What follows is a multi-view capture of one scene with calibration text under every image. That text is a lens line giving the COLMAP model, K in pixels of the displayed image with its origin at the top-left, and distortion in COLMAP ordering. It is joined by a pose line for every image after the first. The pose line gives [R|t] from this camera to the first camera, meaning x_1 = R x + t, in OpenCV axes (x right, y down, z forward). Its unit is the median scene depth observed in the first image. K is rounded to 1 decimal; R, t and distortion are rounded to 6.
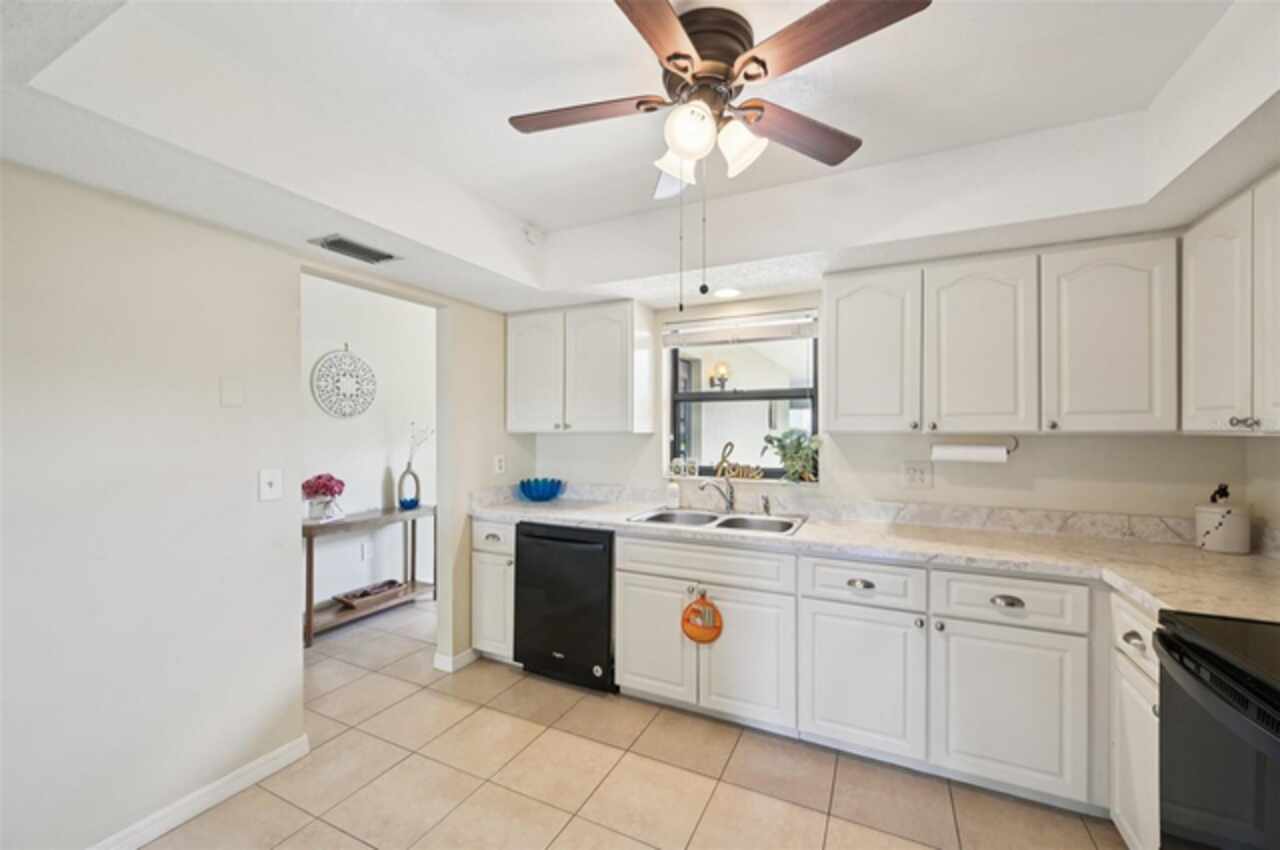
lens RADIAL K [[506.7, 0, 644.6], [0, 506.7, 432.6], [0, 0, 1]] dist [0.001379, 0.000033]
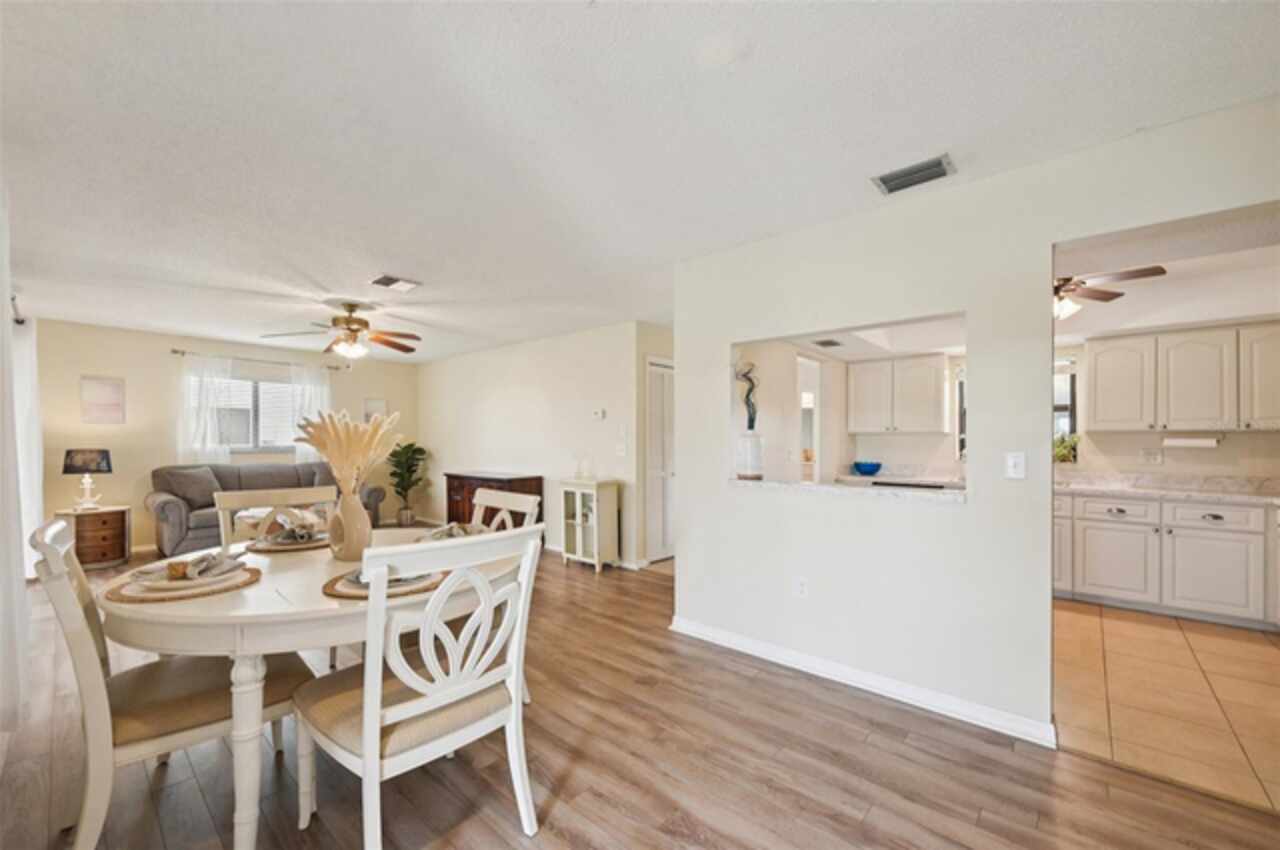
lens RADIAL K [[516.7, 0, 632.0], [0, 516.7, 440.9], [0, 0, 1]] dist [-0.000429, -0.000050]
pose [[0.962797, 0.004965, -0.270179, -0.713146], [-0.006846, 0.999958, -0.006020, 0.059295], [0.270138, 0.007646, 0.962791, -1.205239]]
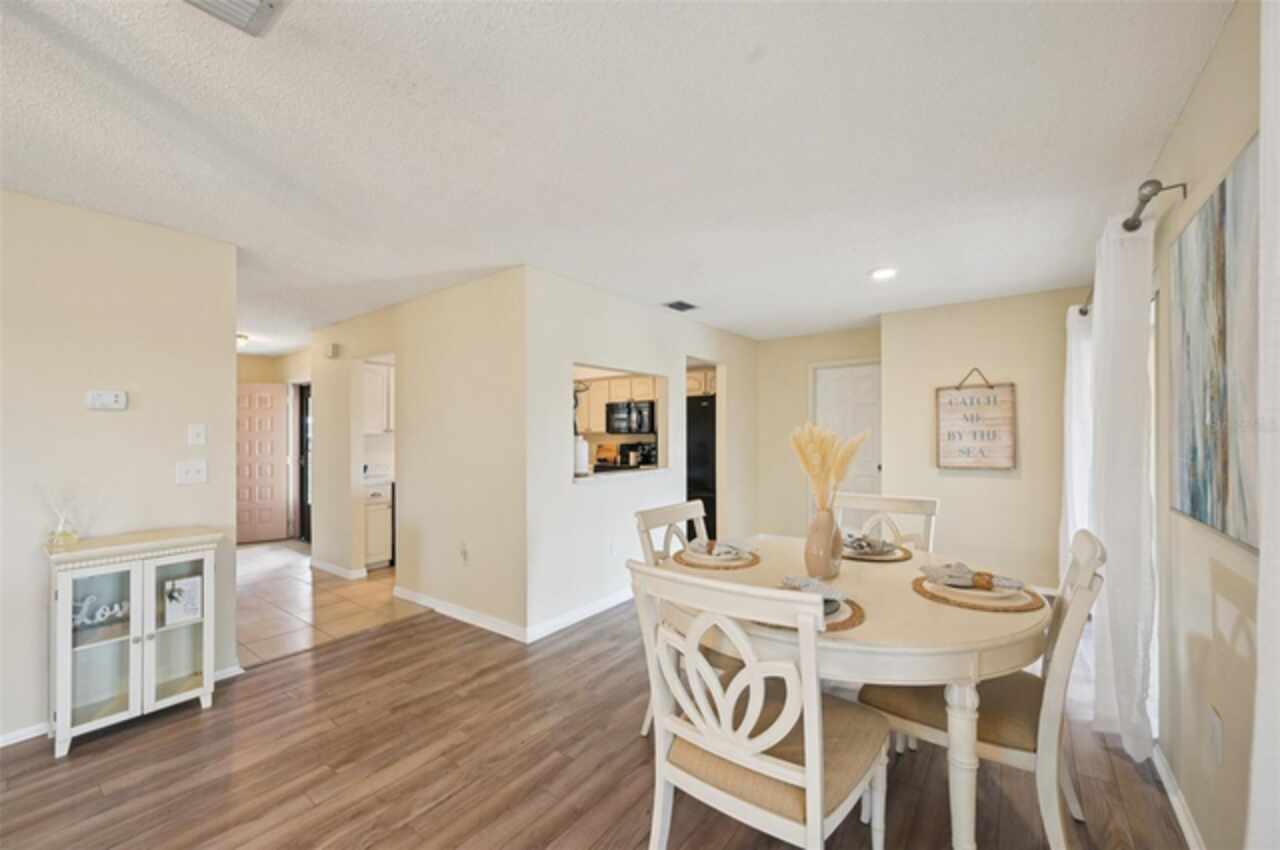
lens RADIAL K [[506.7, 0, 644.6], [0, 506.7, 432.6], [0, 0, 1]] dist [0.001379, 0.000033]
pose [[0.180991, -0.003638, 0.983478, -2.400905], [0.020158, 0.999797, -0.000012, 0.011095], [-0.983278, 0.019827, 0.181028, -0.287036]]
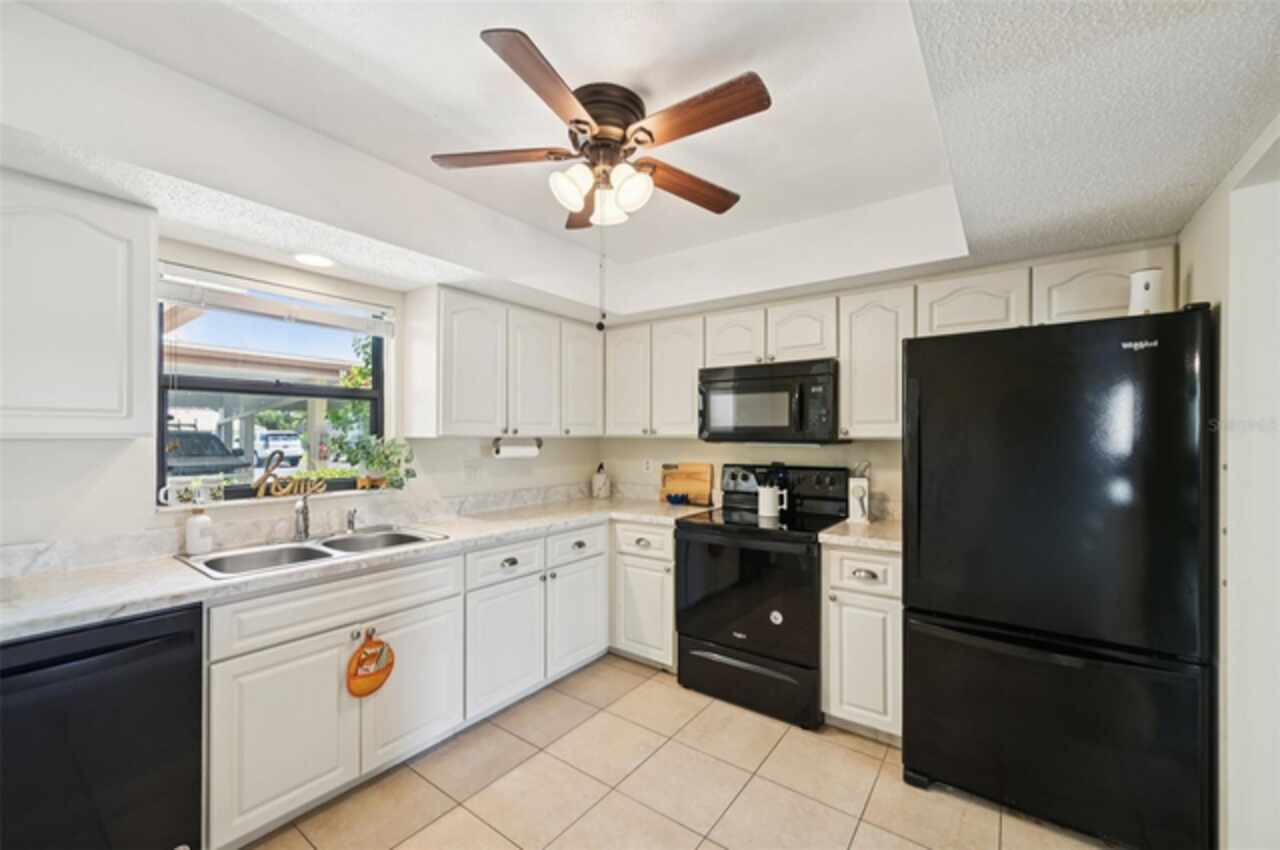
lens RADIAL K [[506.7, 0, 644.6], [0, 506.7, 432.6], [0, 0, 1]] dist [0.001379, 0.000033]
pose [[0.182805, 0.004436, 0.983139, -0.632870], [0.001993, 0.999986, -0.004883, -0.002423], [-0.983147, 0.002852, 0.182793, 0.425627]]
